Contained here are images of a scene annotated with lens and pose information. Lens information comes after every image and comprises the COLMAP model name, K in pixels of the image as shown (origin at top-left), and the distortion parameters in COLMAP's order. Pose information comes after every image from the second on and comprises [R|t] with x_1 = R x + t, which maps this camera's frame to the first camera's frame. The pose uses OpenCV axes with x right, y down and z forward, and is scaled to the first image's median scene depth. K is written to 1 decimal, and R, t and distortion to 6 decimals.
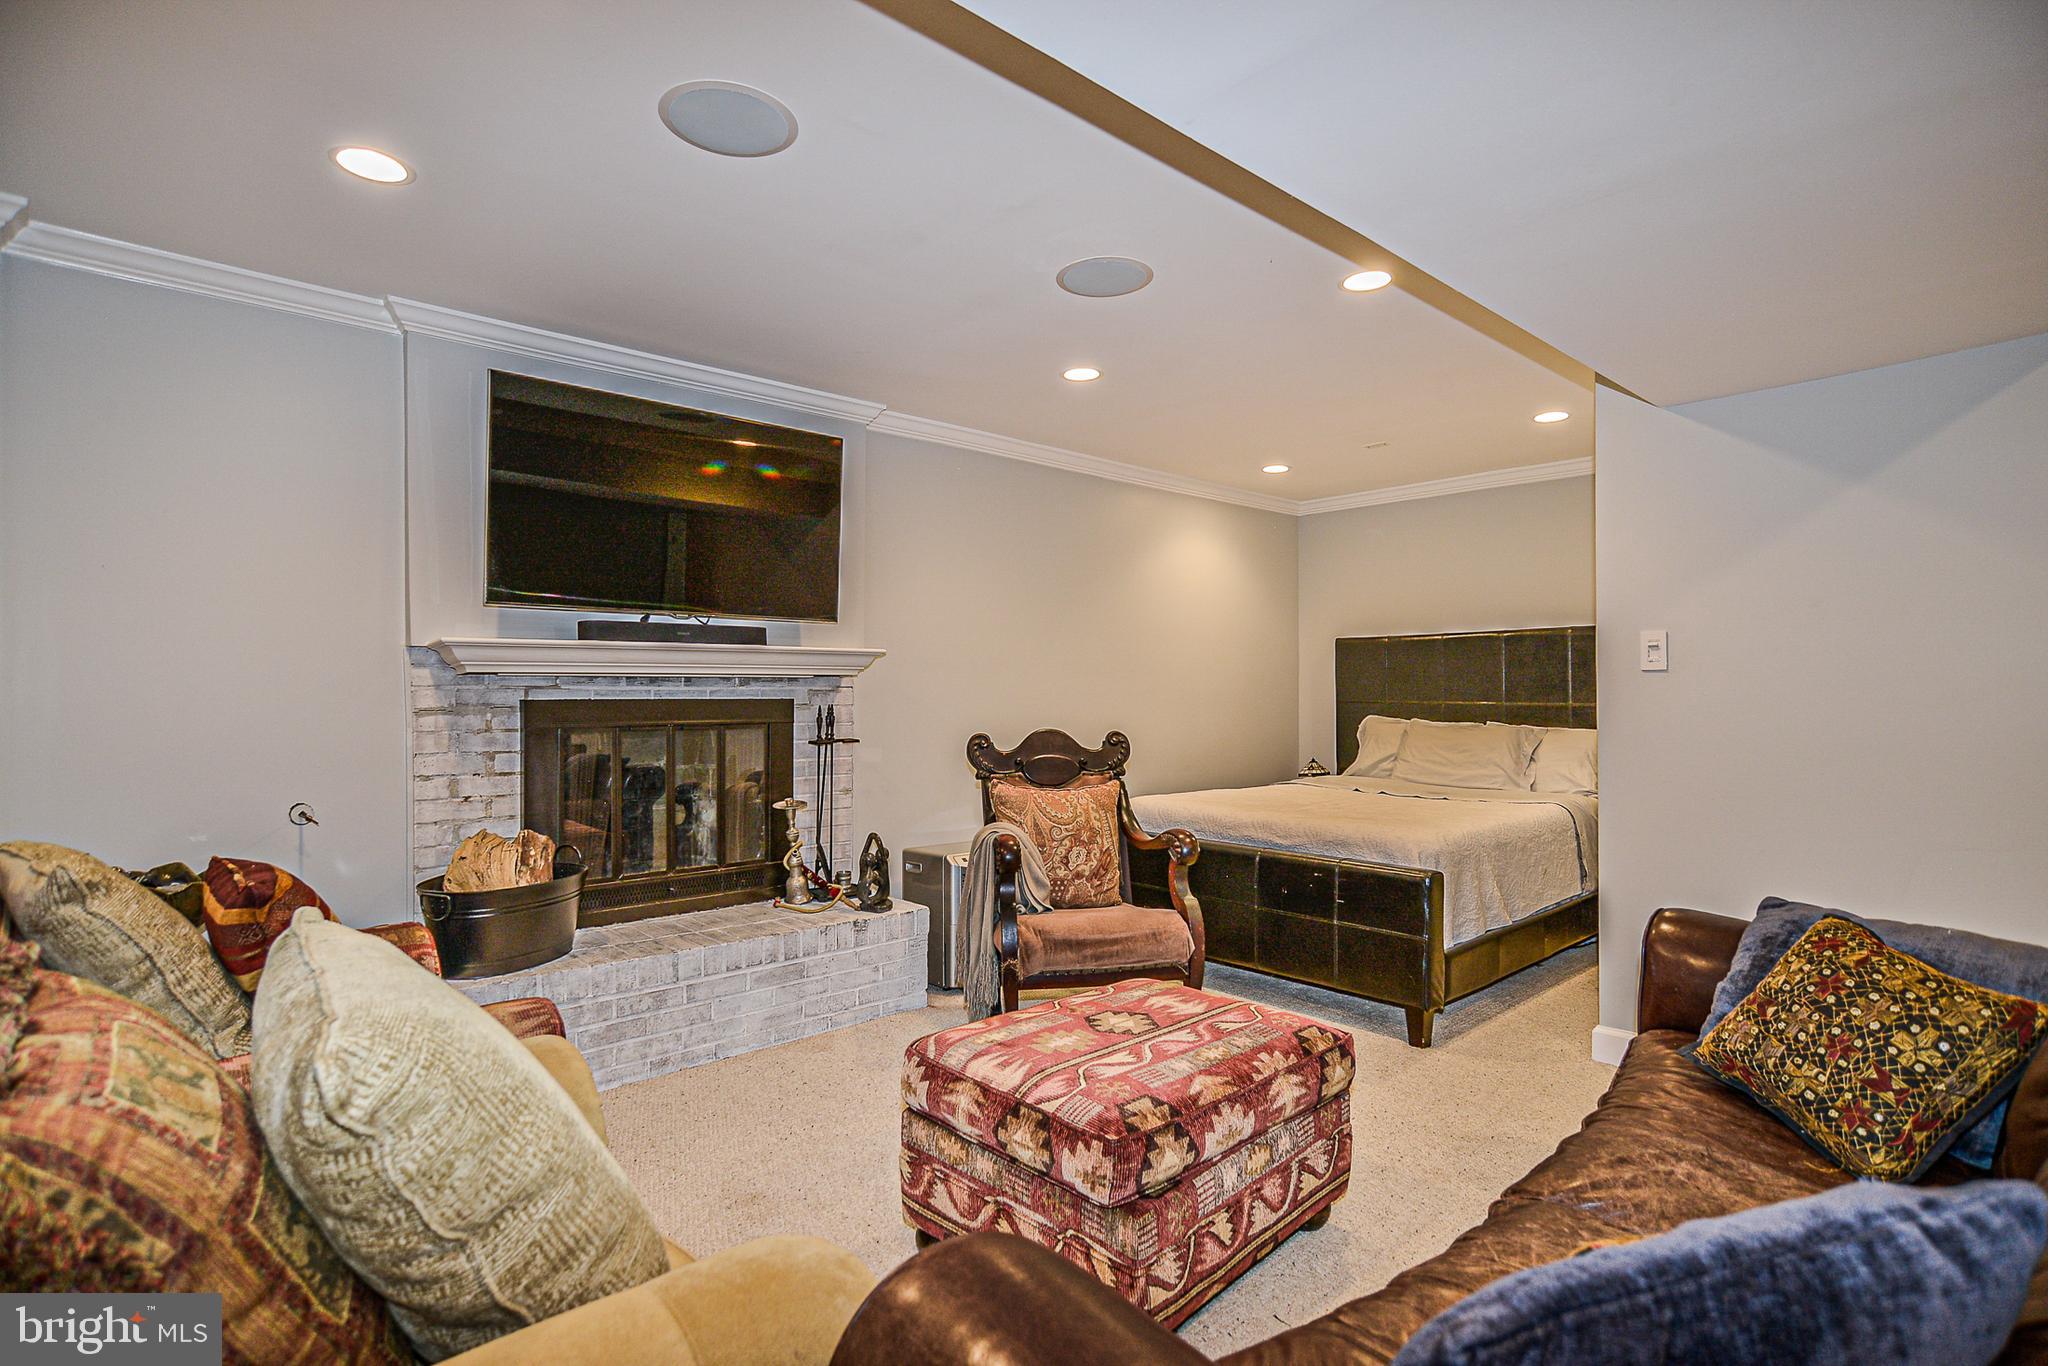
lens RADIAL K [[1031.7, 0, 1018.9], [0, 1031.7, 679.7], [0, 0, 1]] dist [-0.008665, 0.009171]
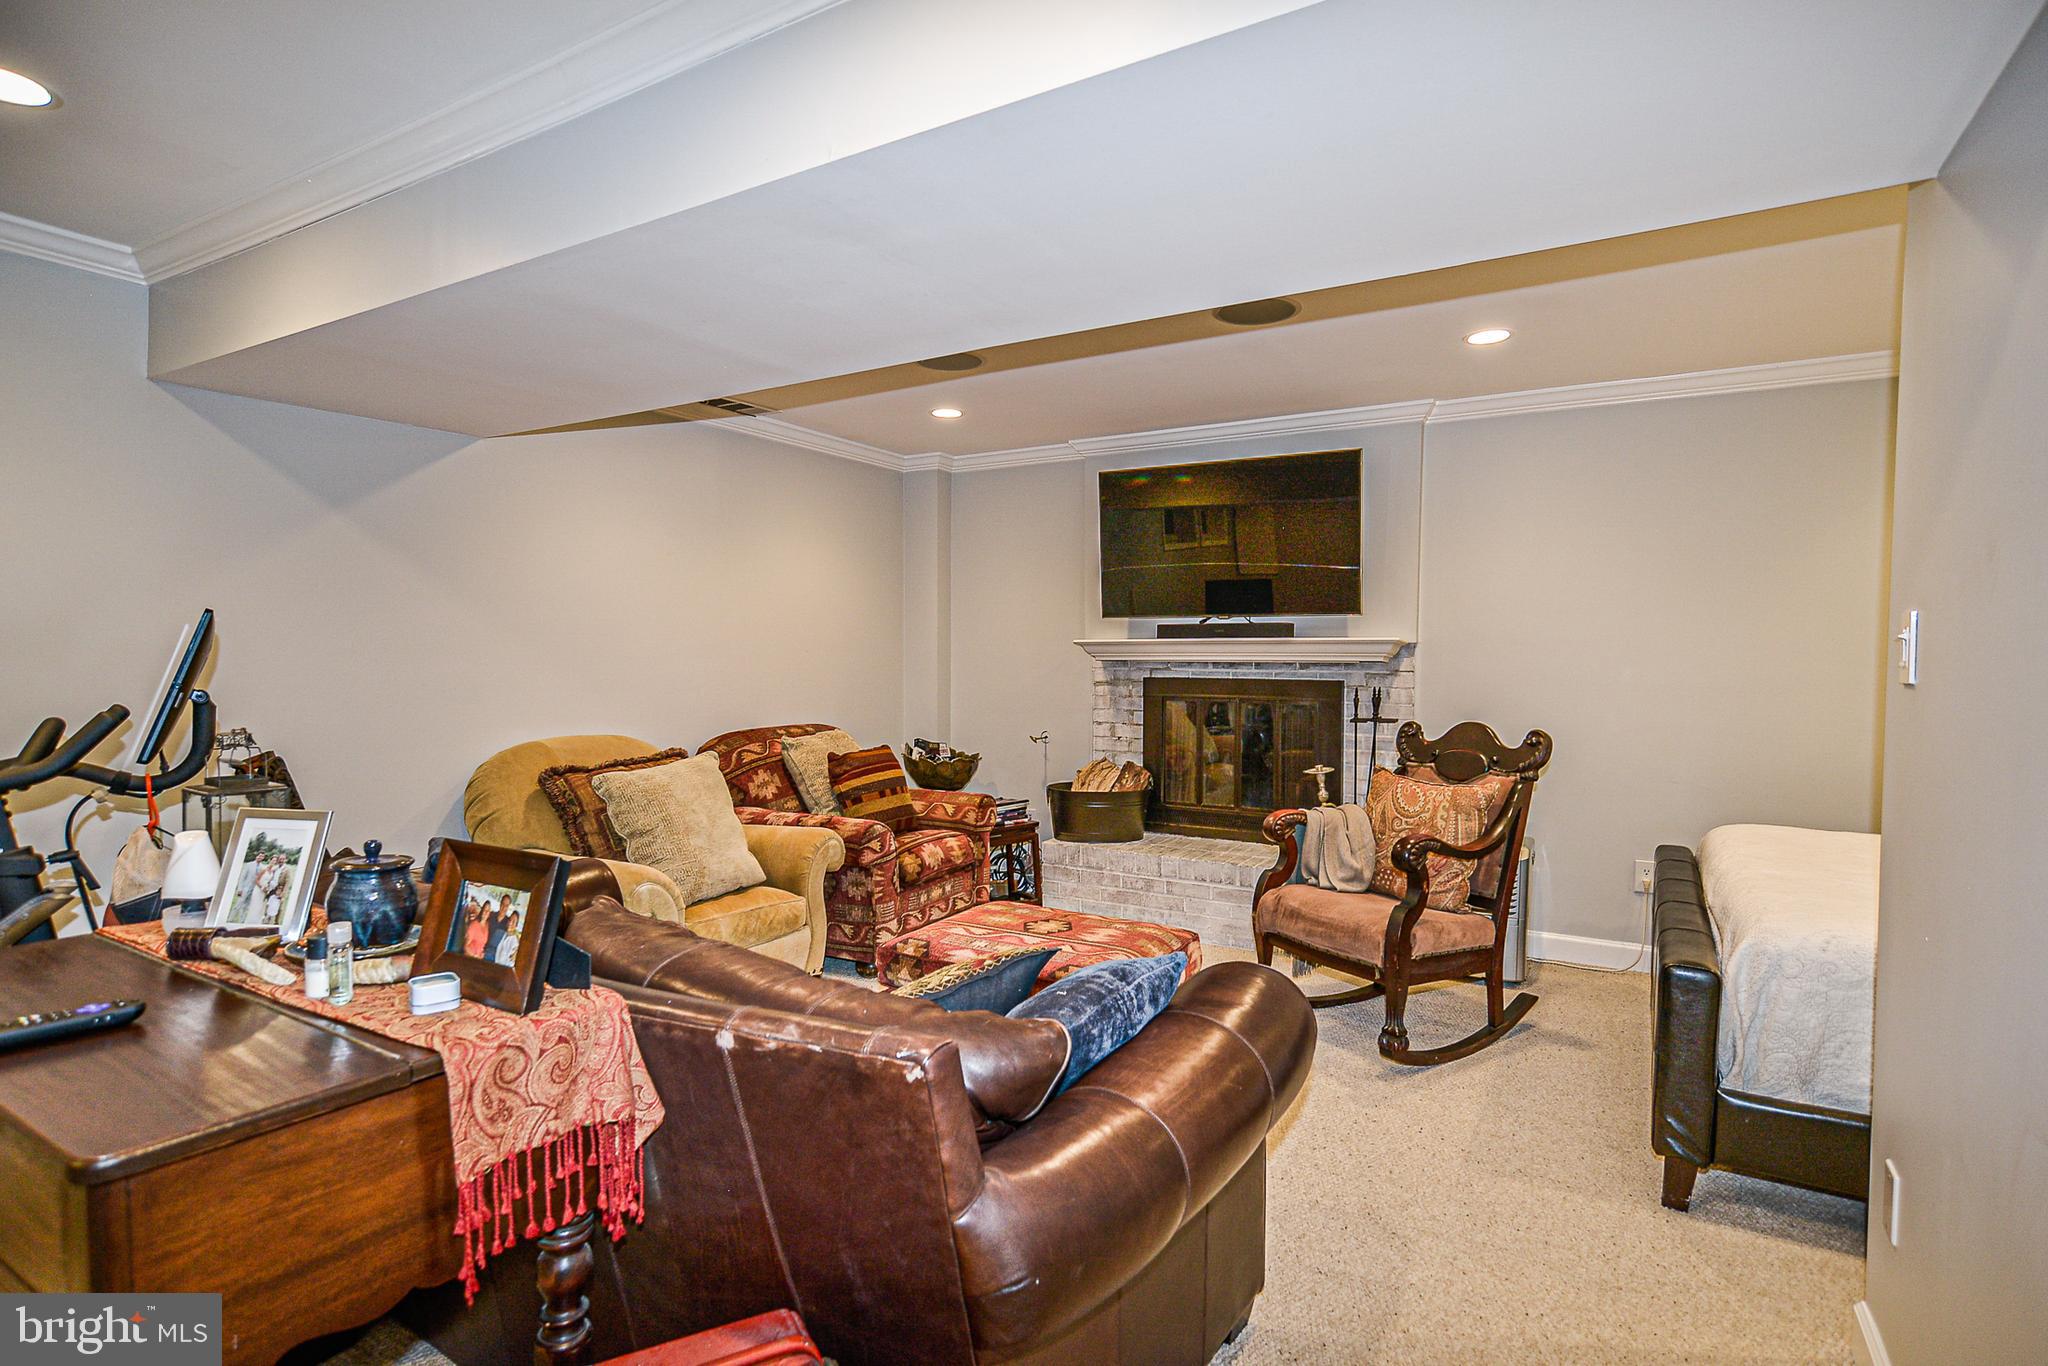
lens RADIAL K [[1031.7, 0, 1022.4], [0, 1031.7, 689.9], [0, 0, 1]] dist [-0.008665, 0.009171]
pose [[0.285300, 0.037192, -0.957717, 0.905646], [0.008163, 0.999116, 0.041232, -0.026058], [0.958404, -0.019581, 0.284744, 0.377026]]
